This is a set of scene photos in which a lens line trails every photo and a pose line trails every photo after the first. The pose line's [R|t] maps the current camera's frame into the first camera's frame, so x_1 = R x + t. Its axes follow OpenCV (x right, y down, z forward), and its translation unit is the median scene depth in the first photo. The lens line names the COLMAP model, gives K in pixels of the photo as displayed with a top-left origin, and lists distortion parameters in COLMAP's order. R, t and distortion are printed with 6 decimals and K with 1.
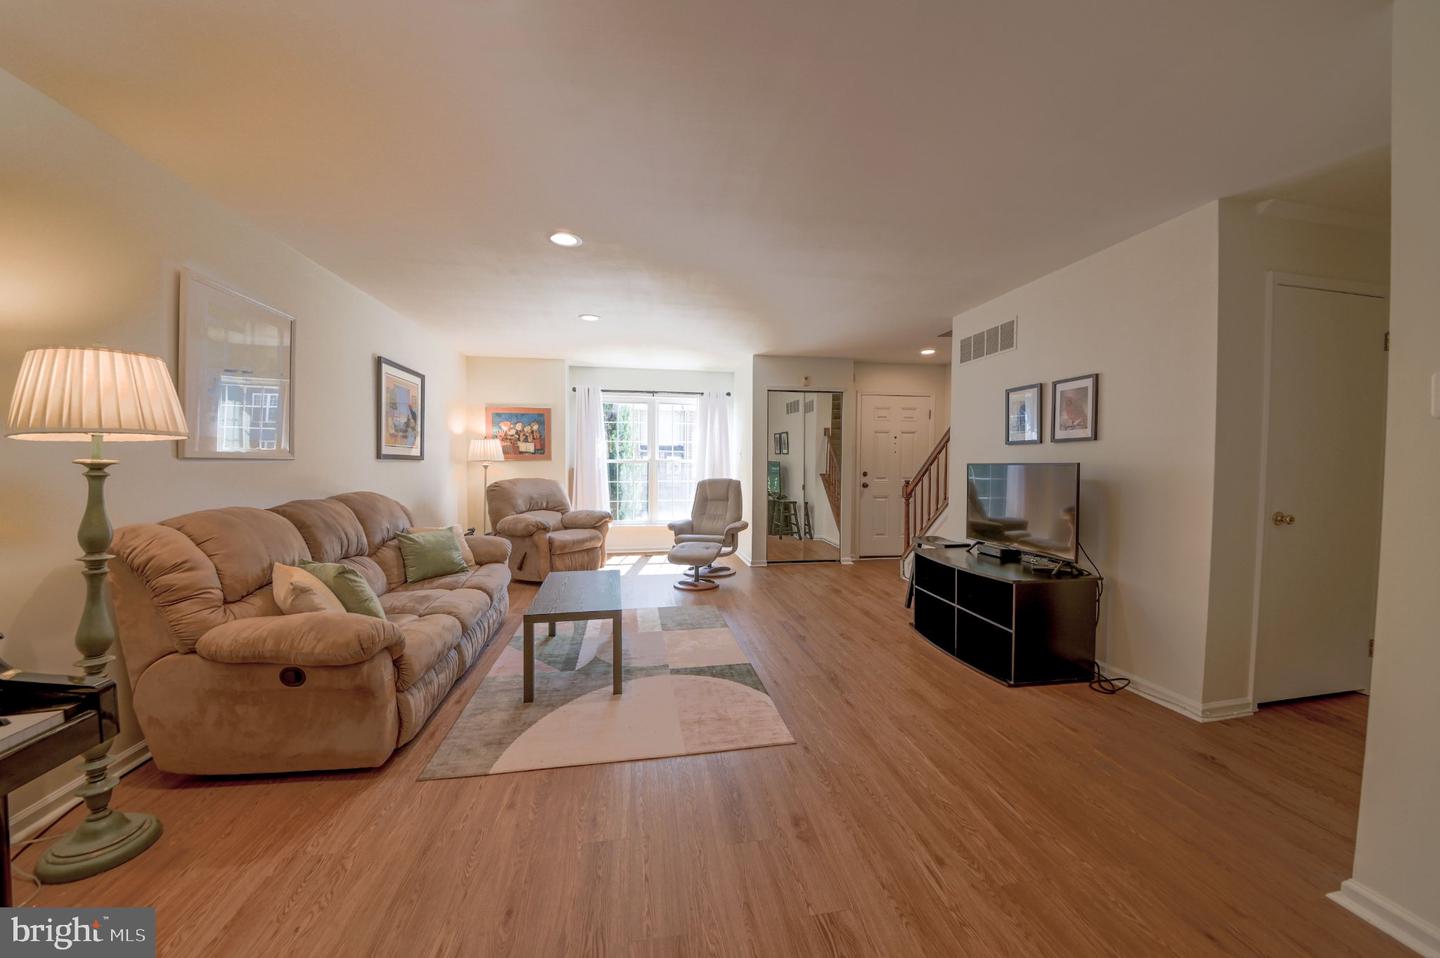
lens RADIAL K [[499.5, 0, 720.0], [0, 499.5, 479.0], [0, 0, 1]] dist [0.018068, -0.017012]
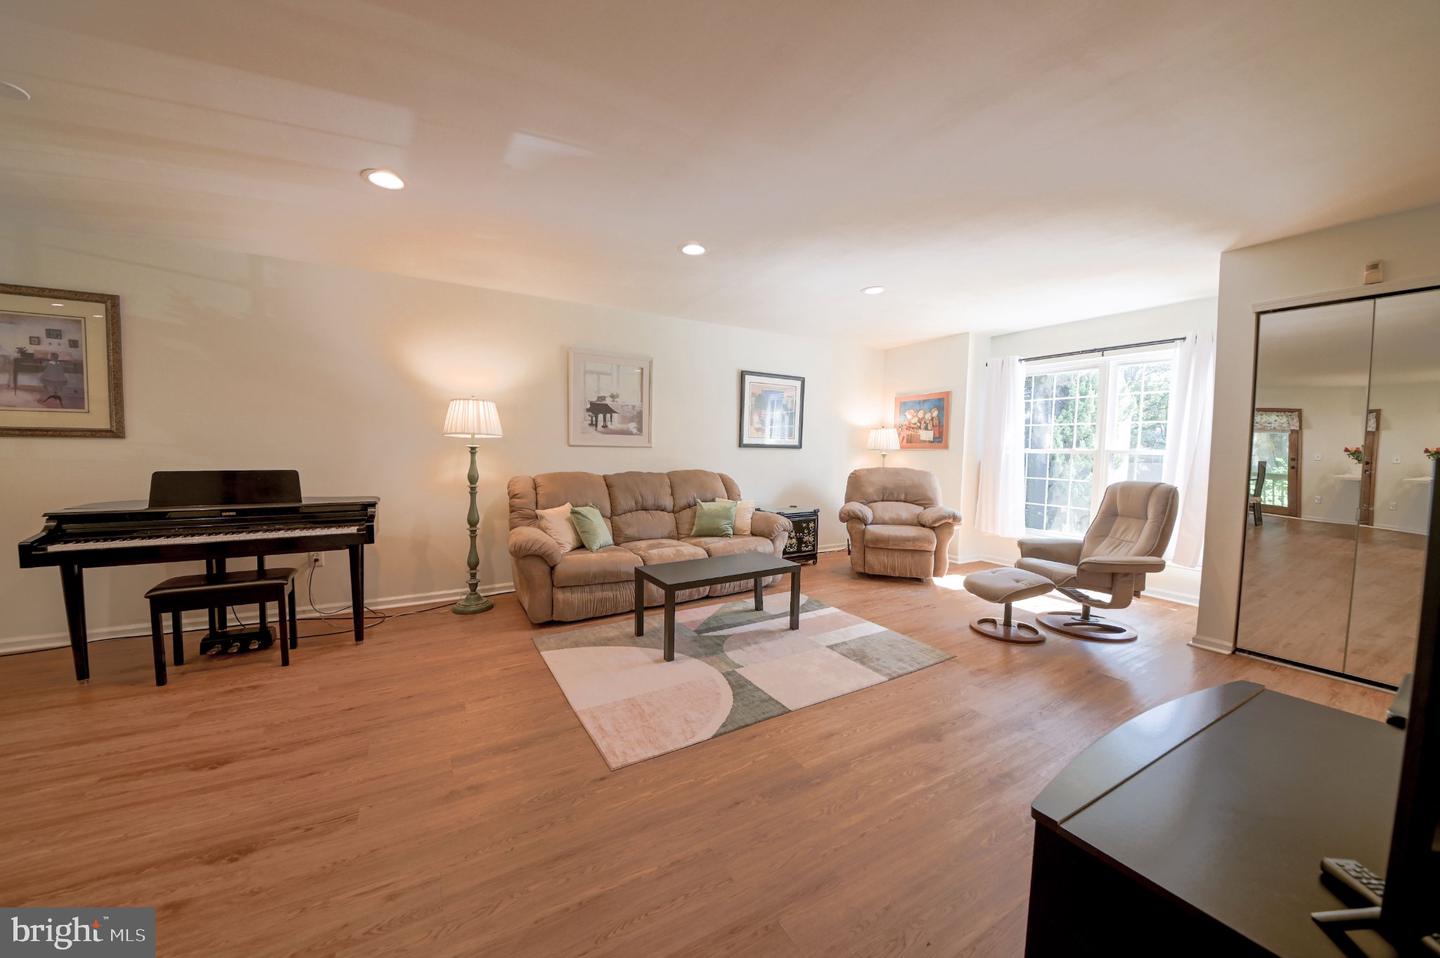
lens RADIAL K [[499.5, 0, 720.0], [0, 499.5, 479.0], [0, 0, 1]] dist [0.018068, -0.017012]
pose [[0.356365, 0.058603, -0.932507, 0.547907], [-0.041862, 0.998030, 0.046723, -0.015028], [0.933409, 0.022387, 0.358116, 0.465737]]
